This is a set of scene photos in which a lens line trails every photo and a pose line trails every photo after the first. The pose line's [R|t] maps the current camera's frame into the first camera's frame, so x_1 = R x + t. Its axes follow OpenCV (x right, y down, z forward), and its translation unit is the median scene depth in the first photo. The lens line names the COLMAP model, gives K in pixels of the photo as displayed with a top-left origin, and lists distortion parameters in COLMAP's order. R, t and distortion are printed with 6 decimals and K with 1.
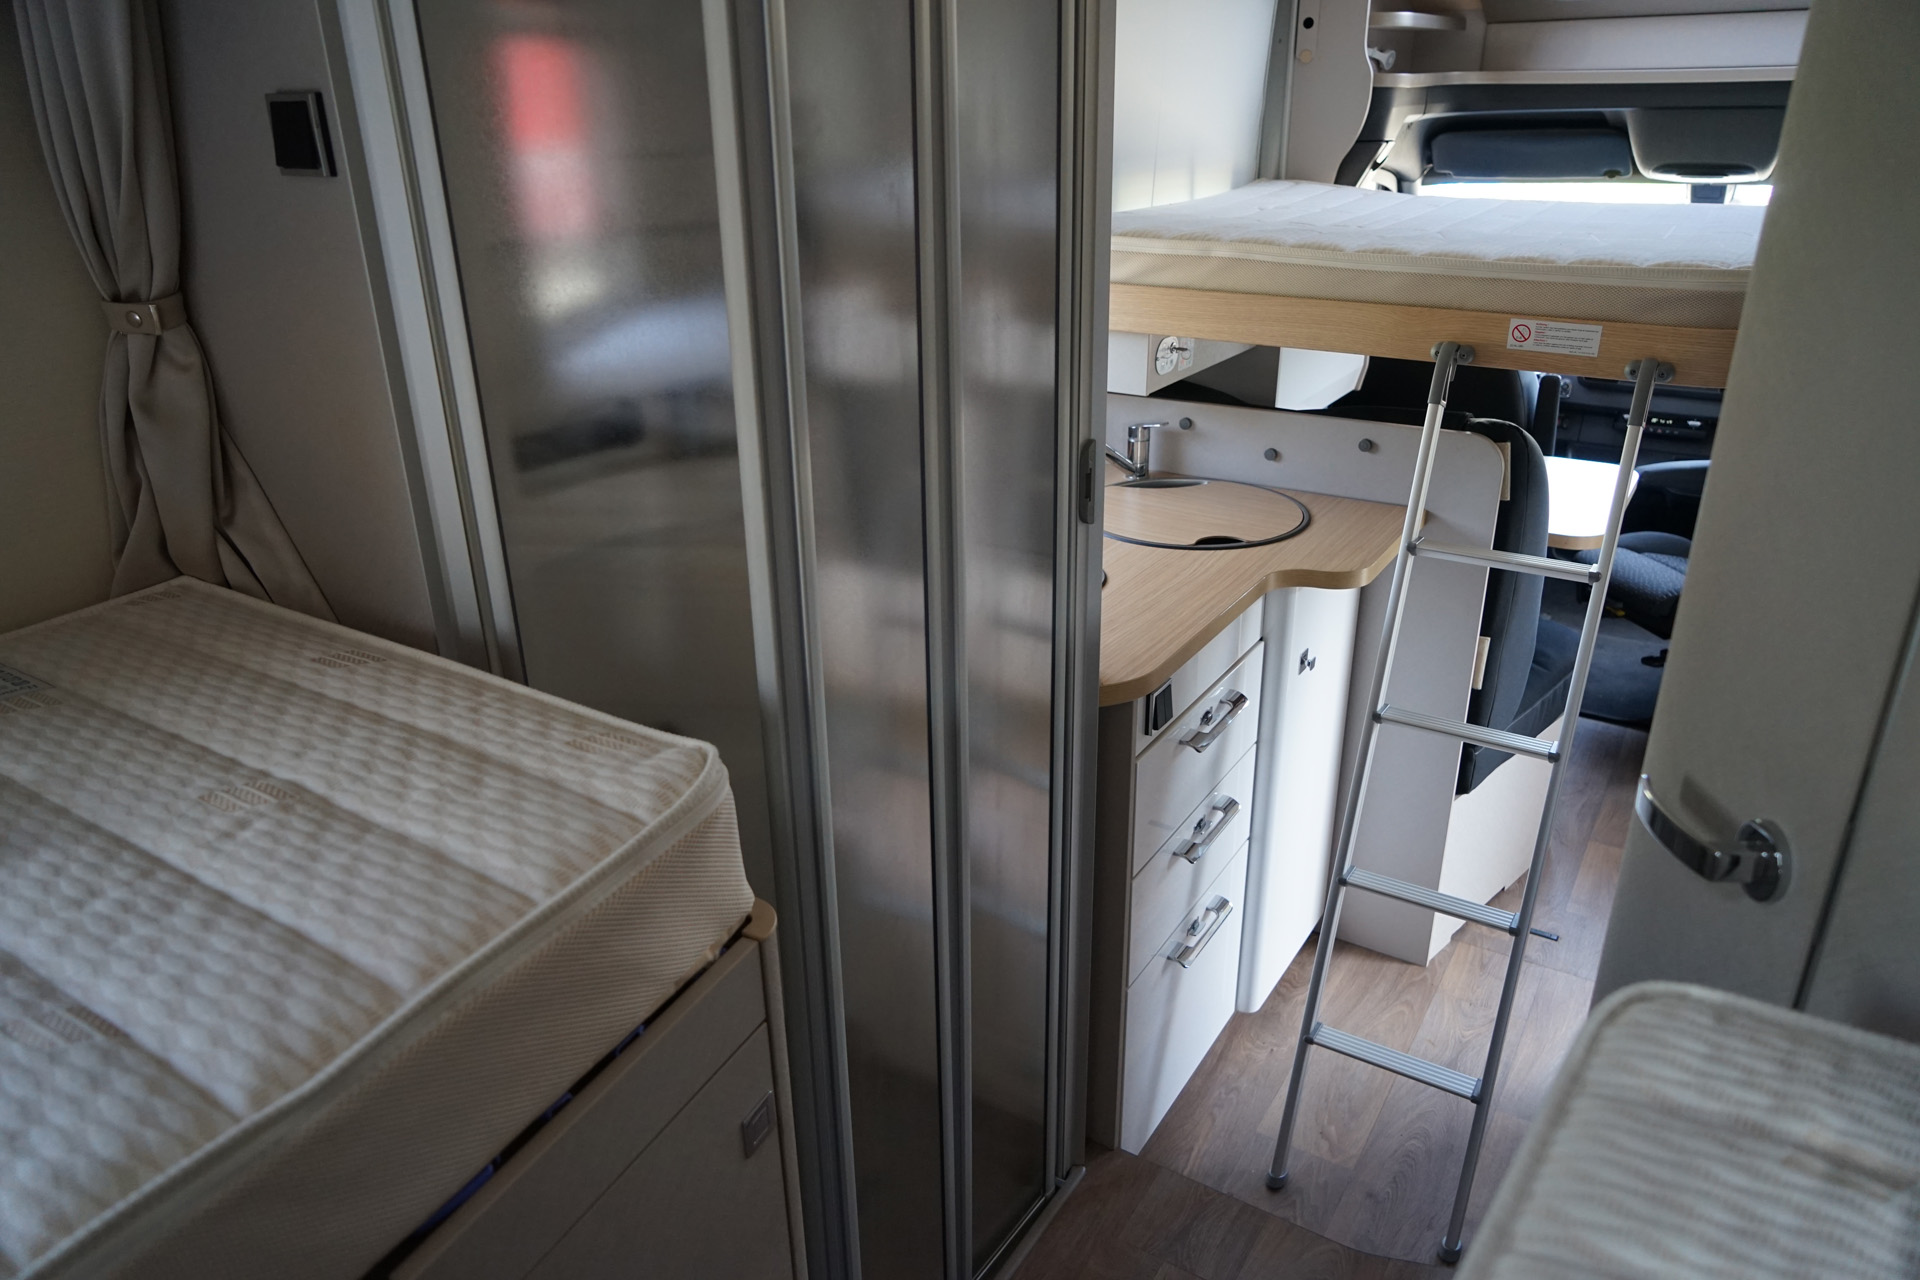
lens RADIAL K [[1288.4, 0, 955.4], [0, 1288.4, 643.6], [0, 0, 1]] dist [-0.032155, 0.025900]
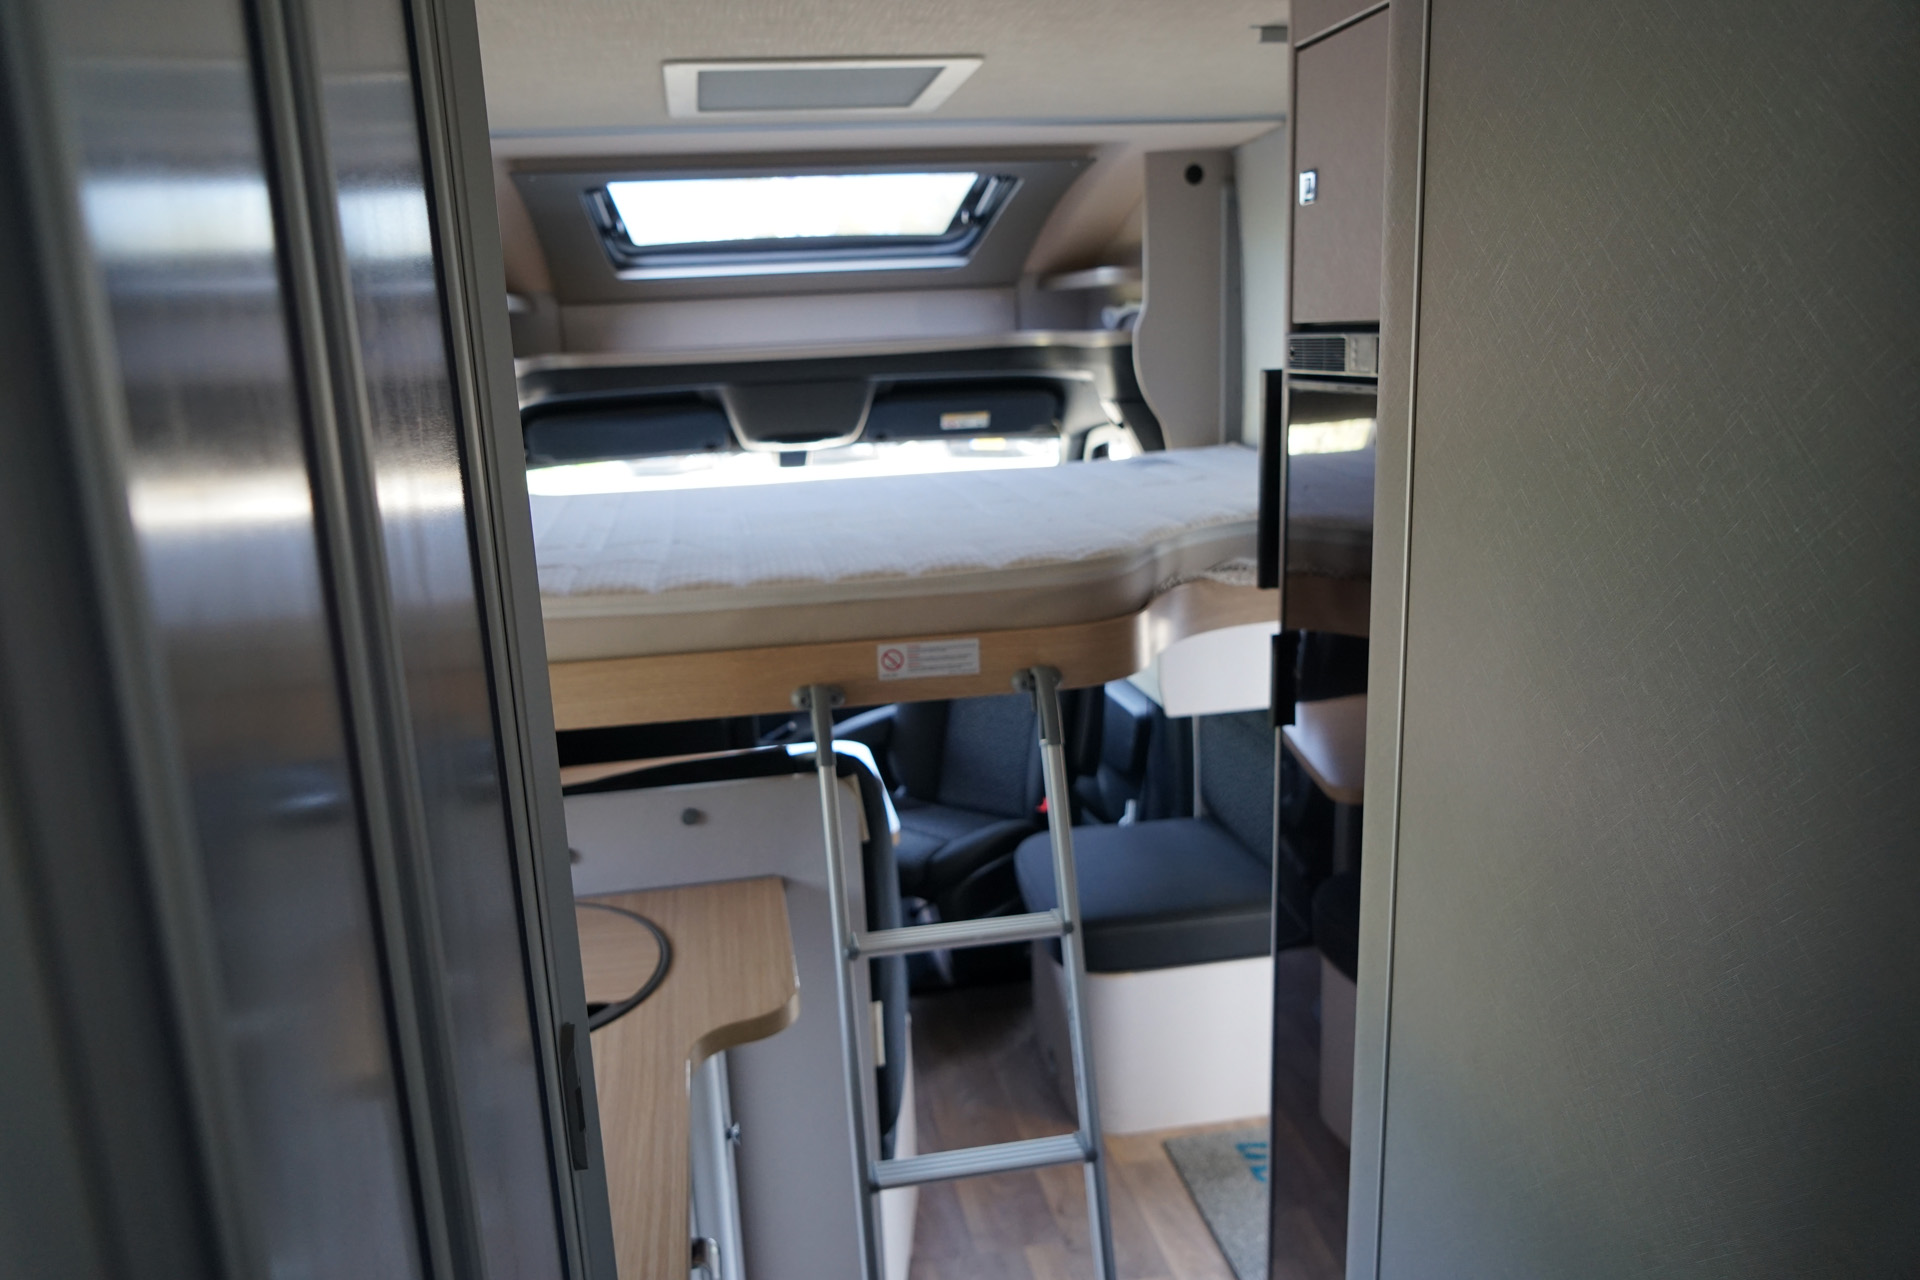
lens RADIAL K [[1331.2, 0, 923.2], [0, 1331.2, 641.9], [0, 0, 1]] dist [-0.022209, 0.003189]
pose [[0.740714, -0.167915, 0.650498, -0.092837], [0.293868, 0.951697, -0.088959, -0.162621], [-0.604139, 0.257054, 0.754281, 0.321079]]
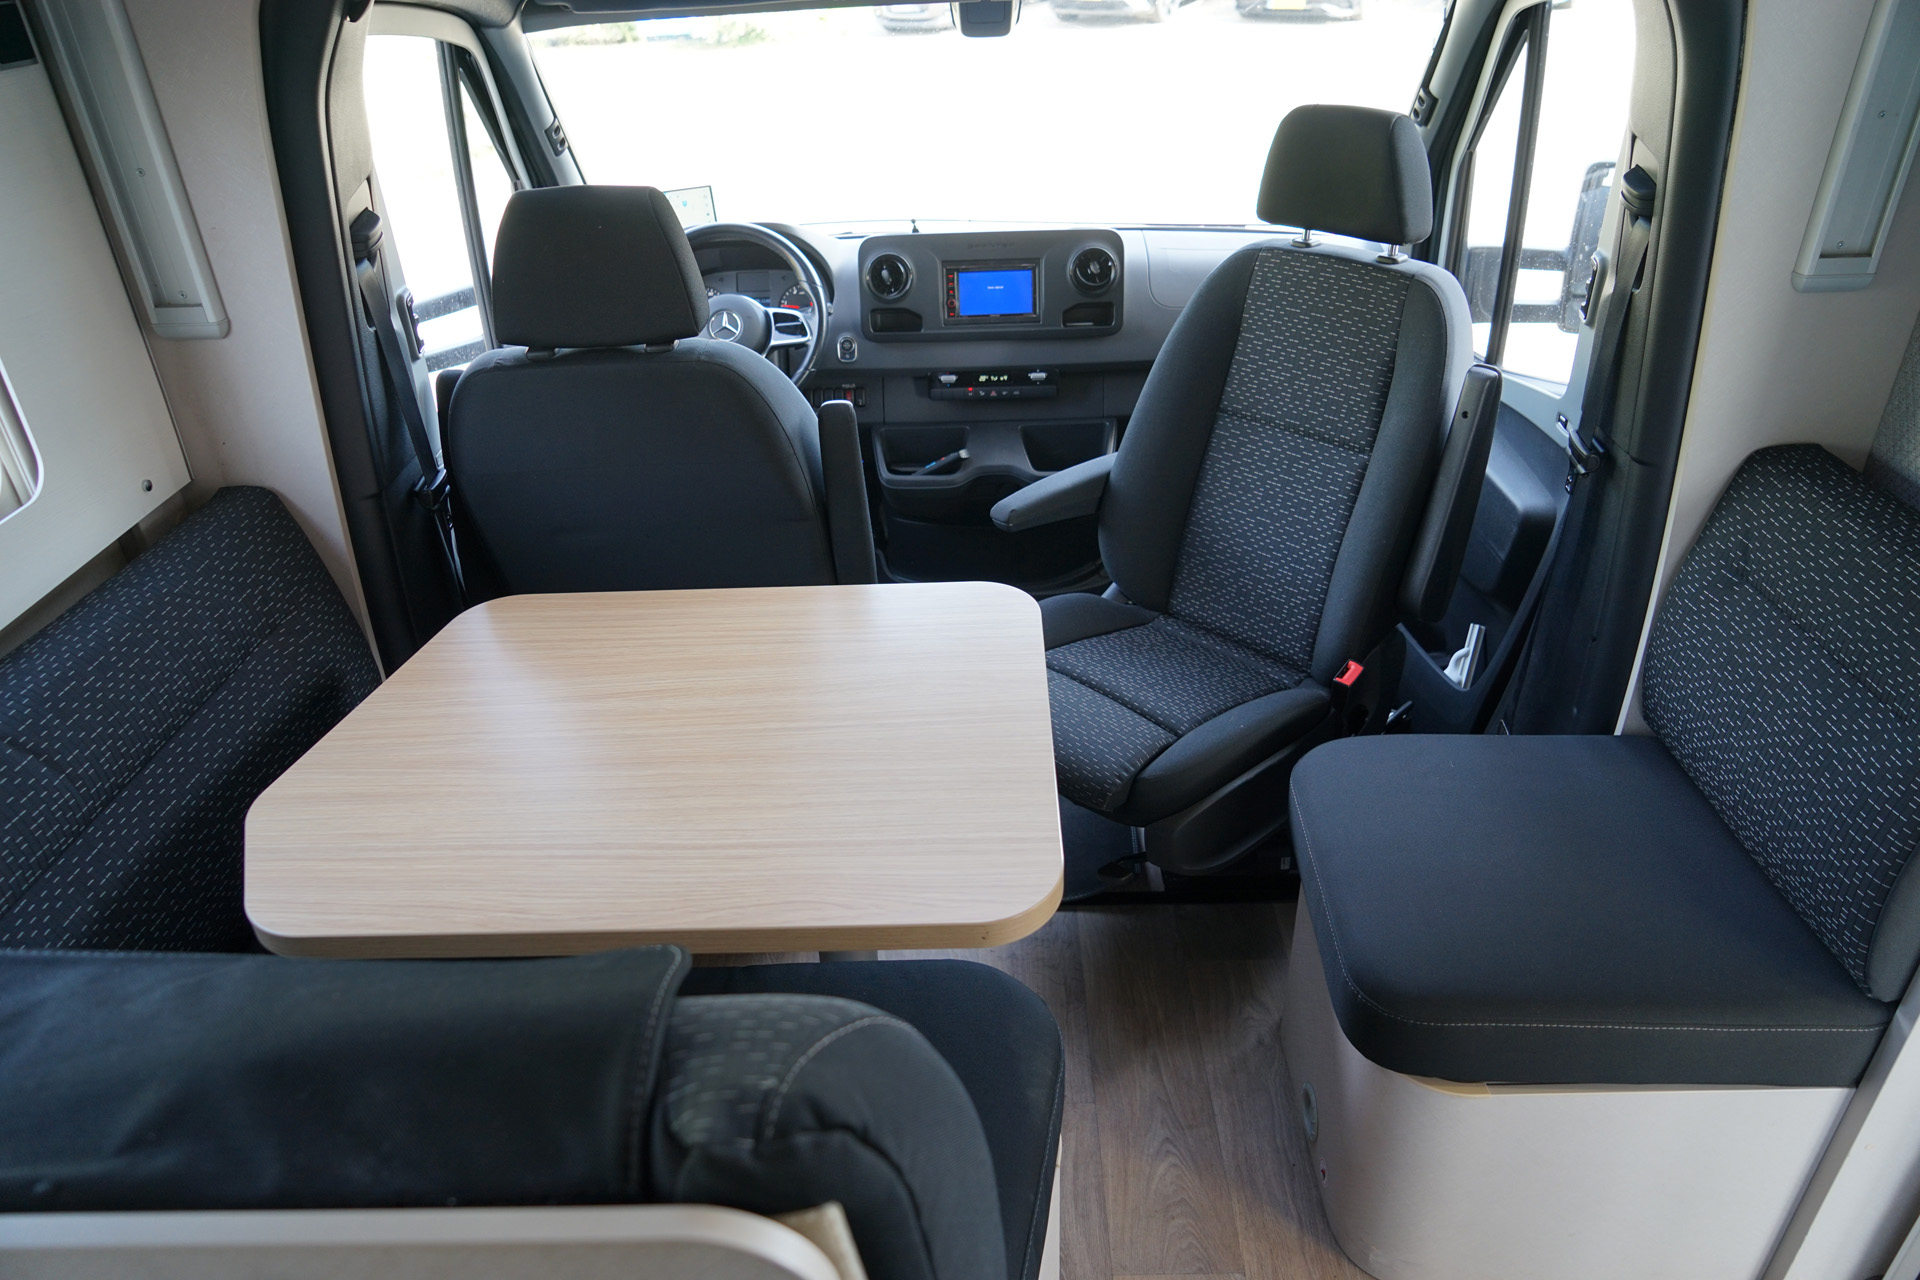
lens RADIAL K [[1288.4, 0, 955.4], [0, 1288.4, 643.6], [0, 0, 1]] dist [-0.032155, 0.025900]
pose [[0.847988, -0.282058, 0.448730, 0.401490], [0.226882, 0.958322, 0.173621, -0.321342], [-0.478999, -0.045420, 0.876639, 0.843966]]
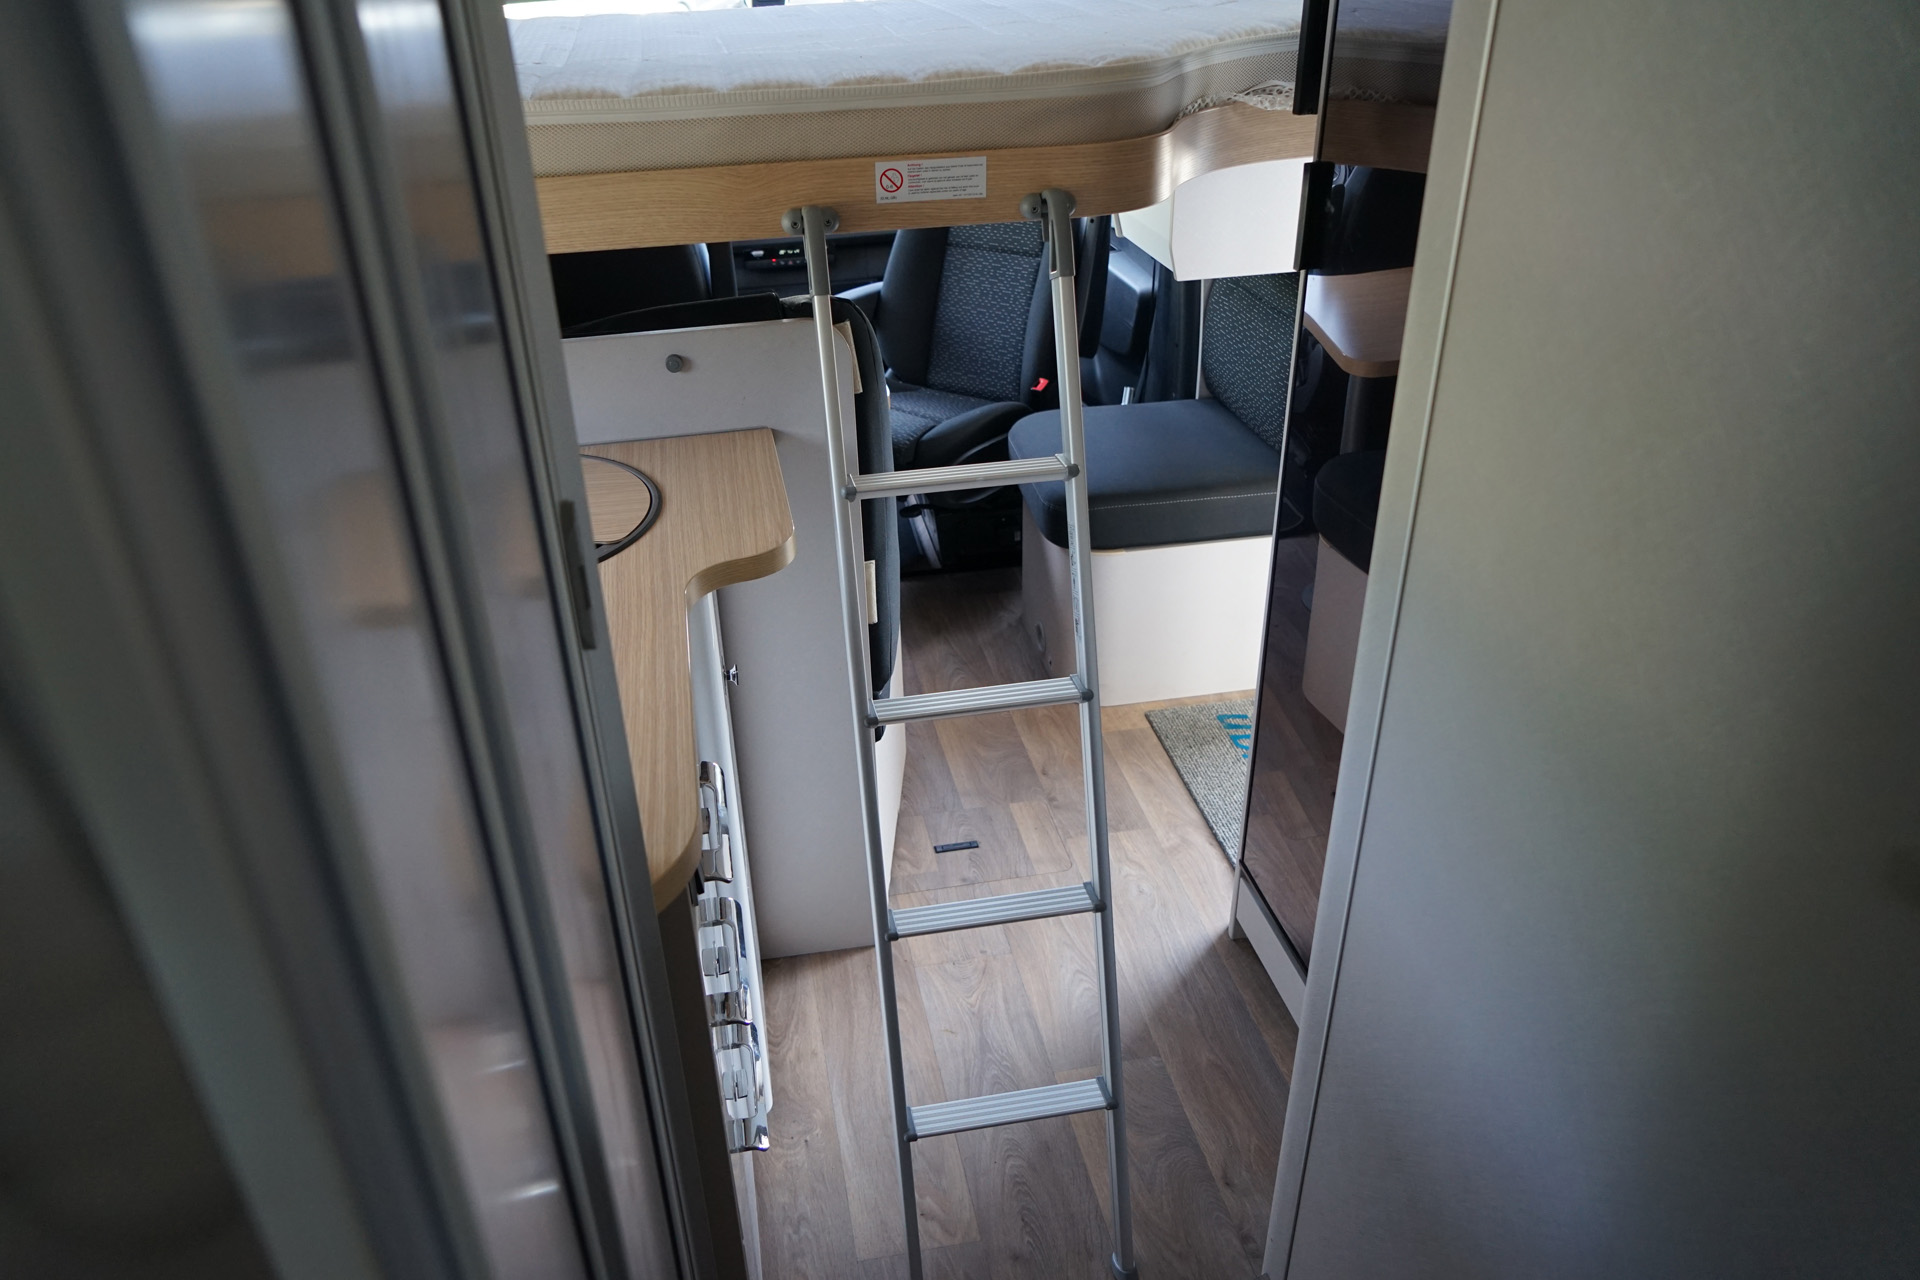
lens RADIAL K [[1357.2, 0, 905.8], [0, 1357.2, 656.9], [0, 0, 1]] dist [-0.023538, 0.001618]
pose [[0.741447, -0.343621, 0.576352, -0.099528], [0.286425, 0.938820, 0.191254, -0.122579], [-0.606809, 0.023277, 0.794507, 0.350793]]
